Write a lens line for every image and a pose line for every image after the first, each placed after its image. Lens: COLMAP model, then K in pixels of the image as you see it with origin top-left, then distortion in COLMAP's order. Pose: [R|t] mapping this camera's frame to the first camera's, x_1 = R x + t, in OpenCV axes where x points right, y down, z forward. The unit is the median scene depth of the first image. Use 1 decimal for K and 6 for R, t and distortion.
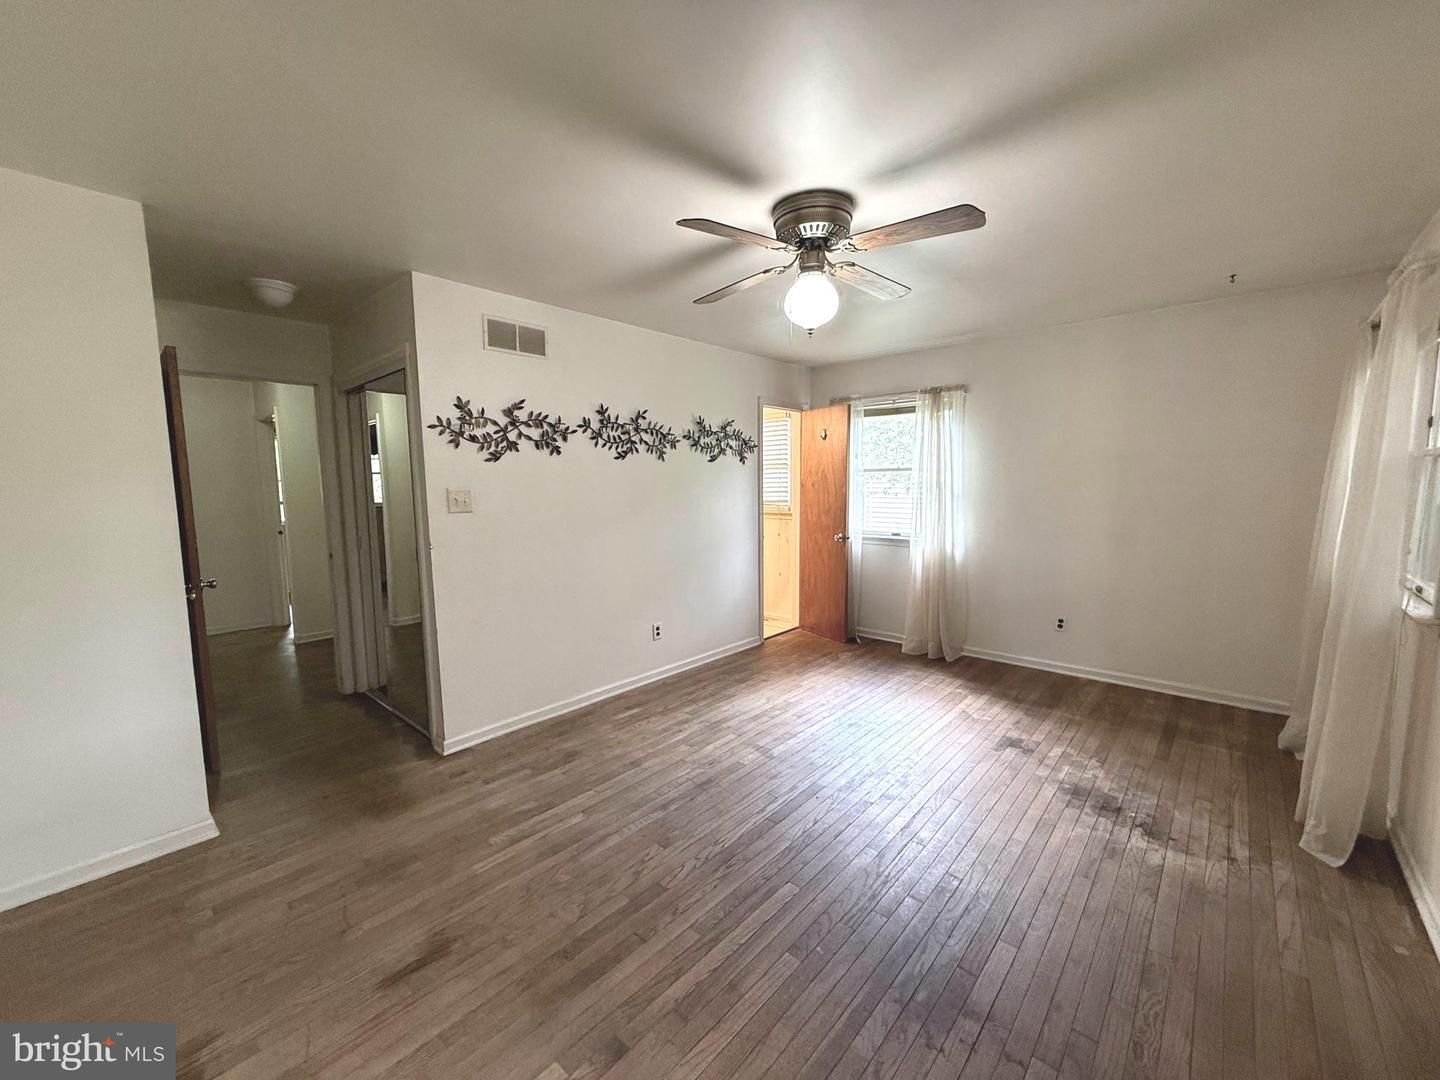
lens RADIAL K [[574.4, 0, 716.0], [0, 574.4, 539.5], [0, 0, 1]] dist [-0.000715, -0.000062]
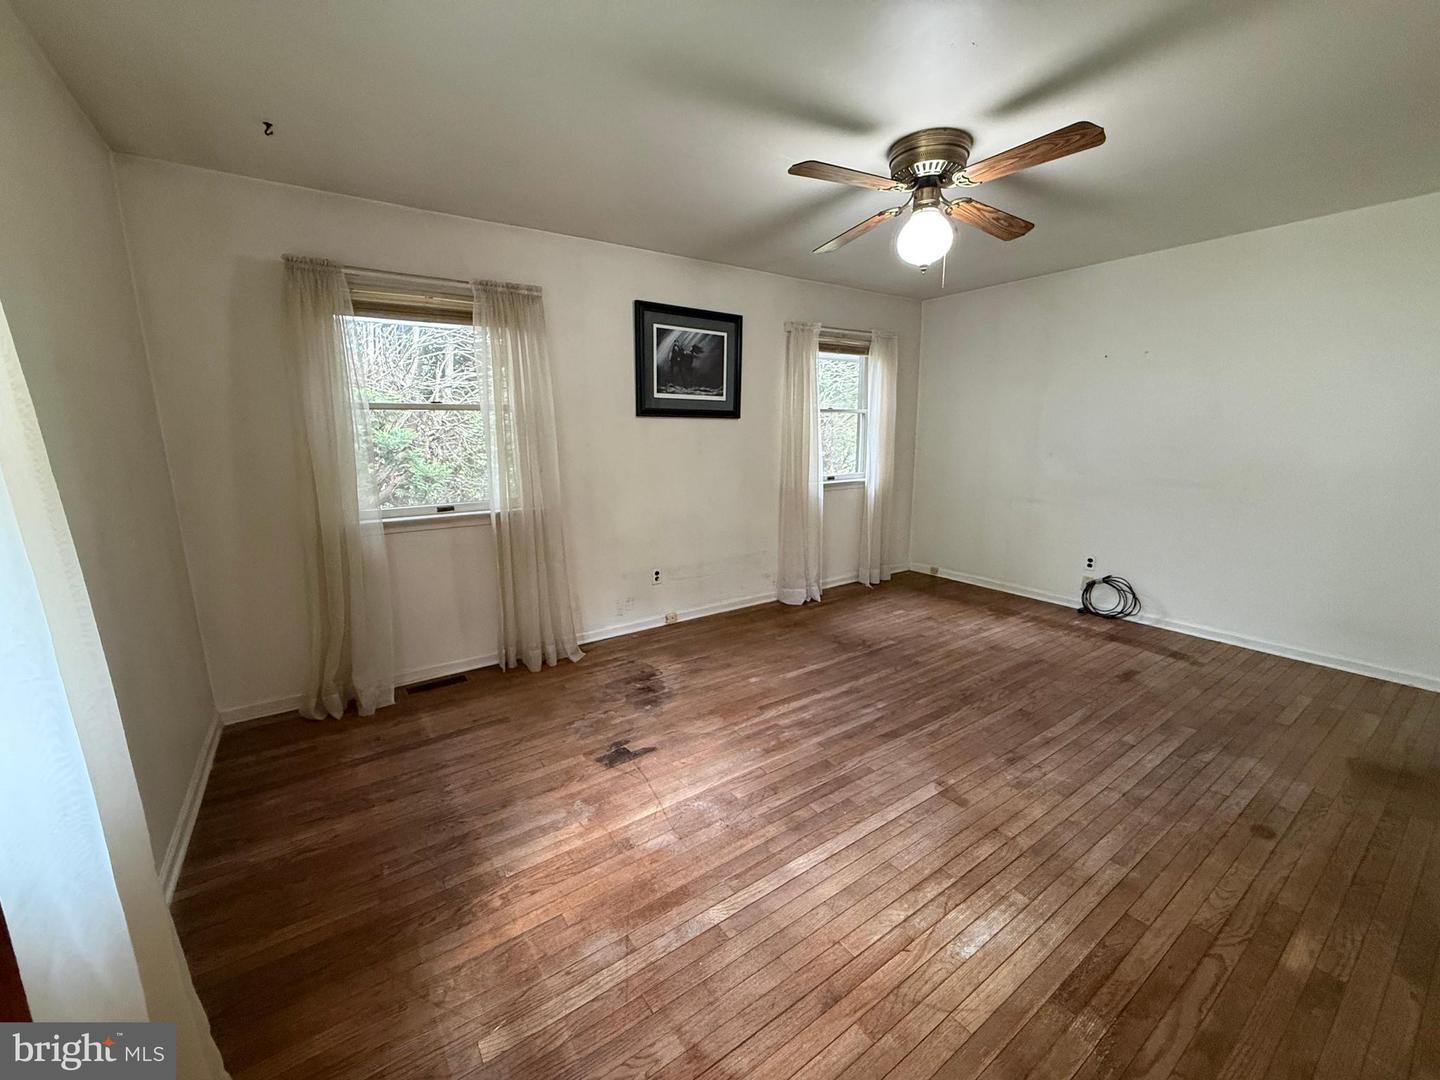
lens RADIAL K [[574.4, 0, 716.0], [0, 574.4, 539.5], [0, 0, 1]] dist [-0.000715, -0.000062]
pose [[-0.973400, -0.023734, 0.227880, 0.179589], [0.043045, 0.957964, 0.283642, -0.131579], [-0.225032, 0.285906, -0.931460, 1.389561]]
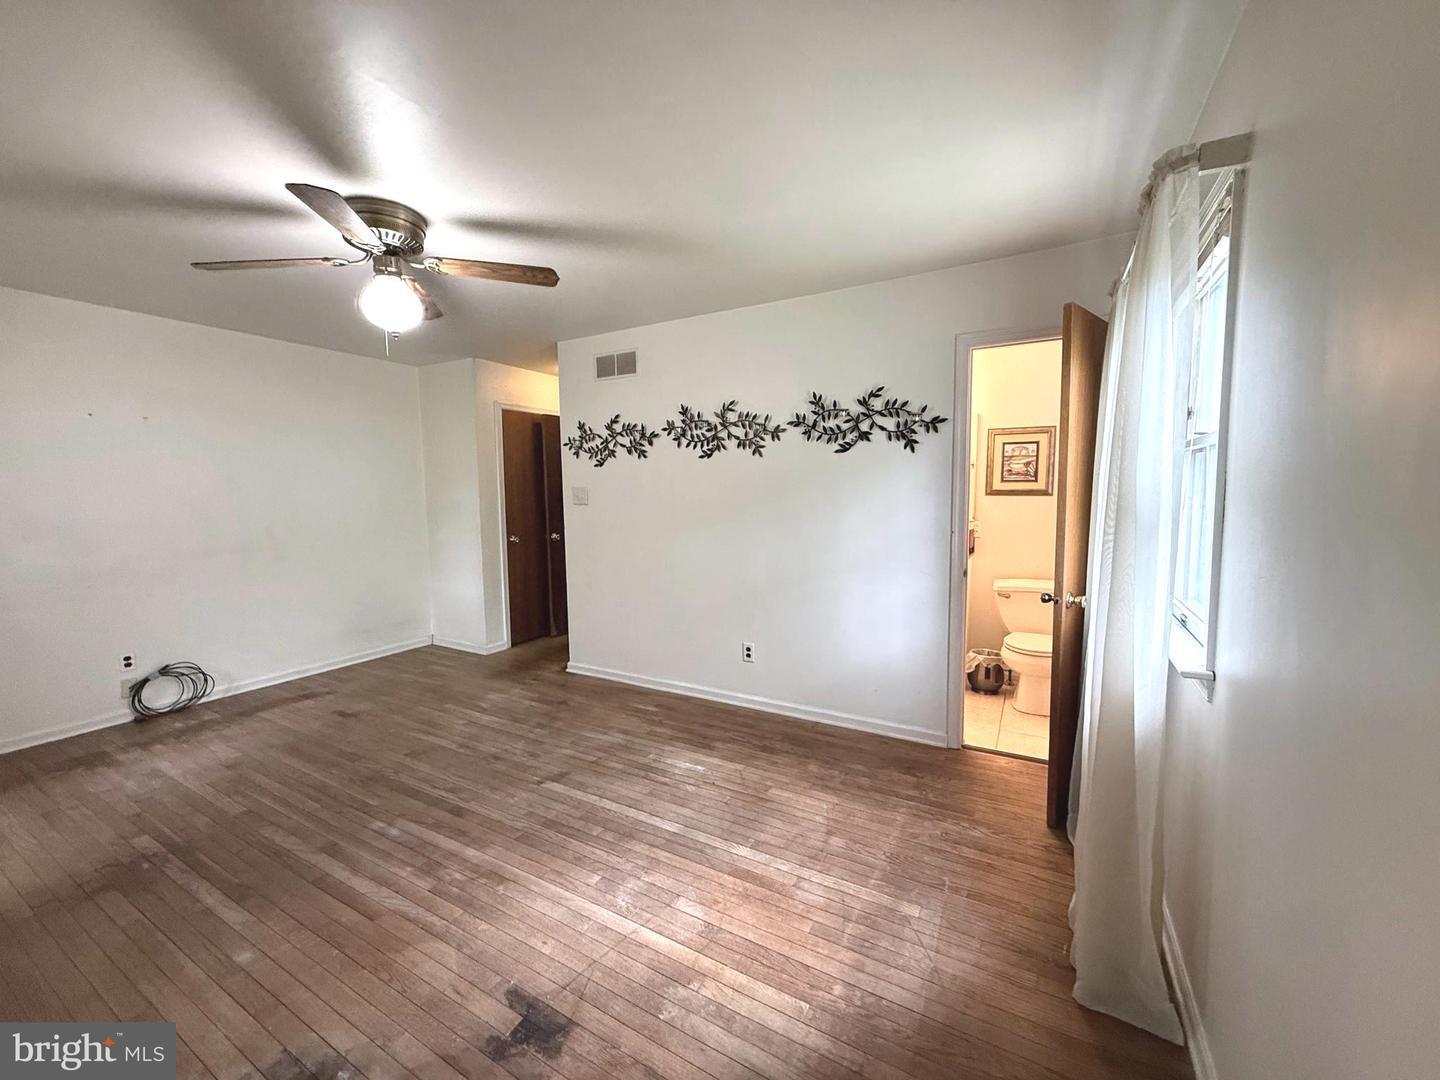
lens RADIAL K [[574.4, 0, 716.0], [0, 574.4, 539.5], [0, 0, 1]] dist [-0.000715, -0.000062]
pose [[0.211557, 0.095934, -0.972646, 0.830393], [-0.089988, 0.992856, 0.078354, -0.085664], [0.973214, 0.070950, 0.218679, 0.863577]]
